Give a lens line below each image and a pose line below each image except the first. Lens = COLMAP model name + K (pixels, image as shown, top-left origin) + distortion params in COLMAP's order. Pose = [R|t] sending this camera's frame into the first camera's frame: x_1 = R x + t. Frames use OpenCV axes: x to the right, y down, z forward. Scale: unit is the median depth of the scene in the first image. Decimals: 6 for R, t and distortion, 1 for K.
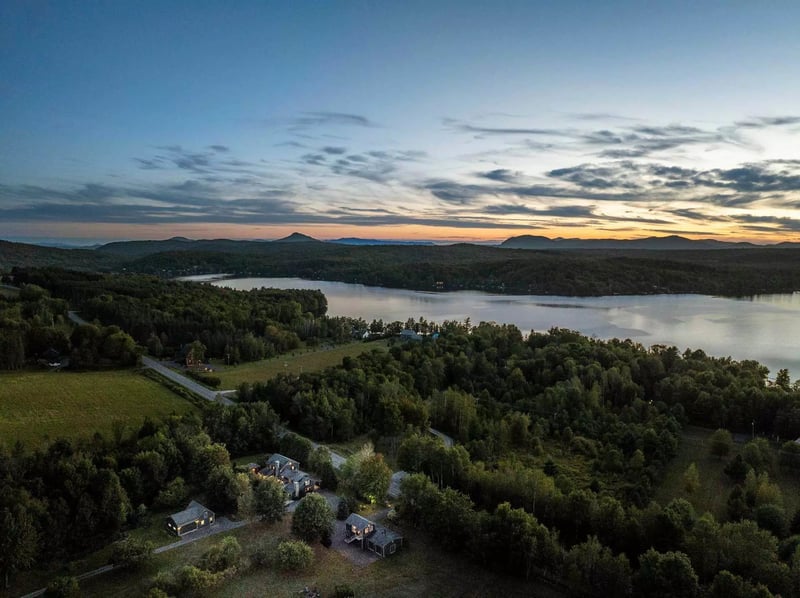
lens RADIAL K [[570.1, 0, 400.0], [0, 570.1, 299.0], [0, 0, 1]] dist [-0.038447, 0.001073]
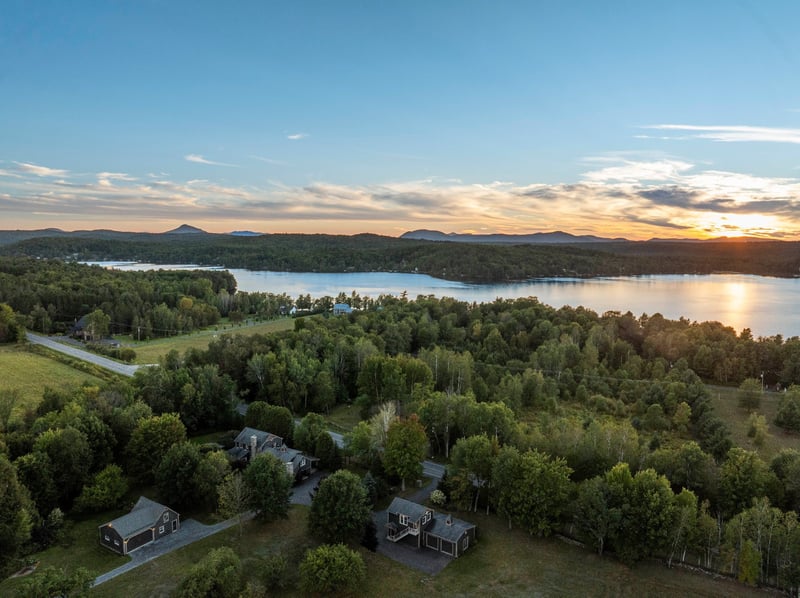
lens RADIAL K [[570.1, 0, 400.0], [0, 570.1, 299.0], [0, 0, 1]] dist [-0.038447, 0.001073]
pose [[0.983420, -0.012488, 0.180912, -0.114039], [0.010984, 0.999896, 0.009310, 0.077171], [-0.181009, -0.007169, 0.983455, 0.191191]]
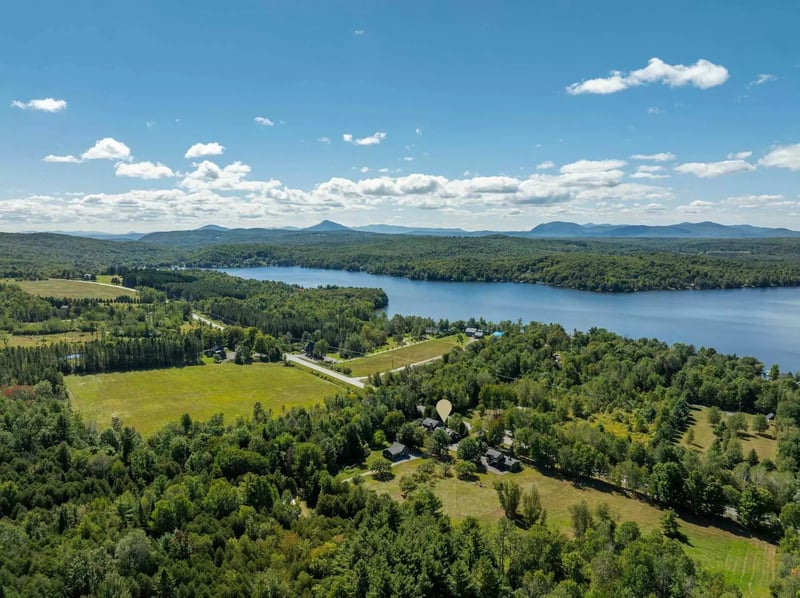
lens RADIAL K [[570.1, 0, 400.0], [0, 570.1, 299.0], [0, 0, 1]] dist [-0.038447, 0.001073]
pose [[0.998870, 0.001053, -0.047516, -0.159712], [0.000082, 0.999715, 0.023888, -0.073532], [0.047528, -0.023865, 0.998585, -0.437619]]
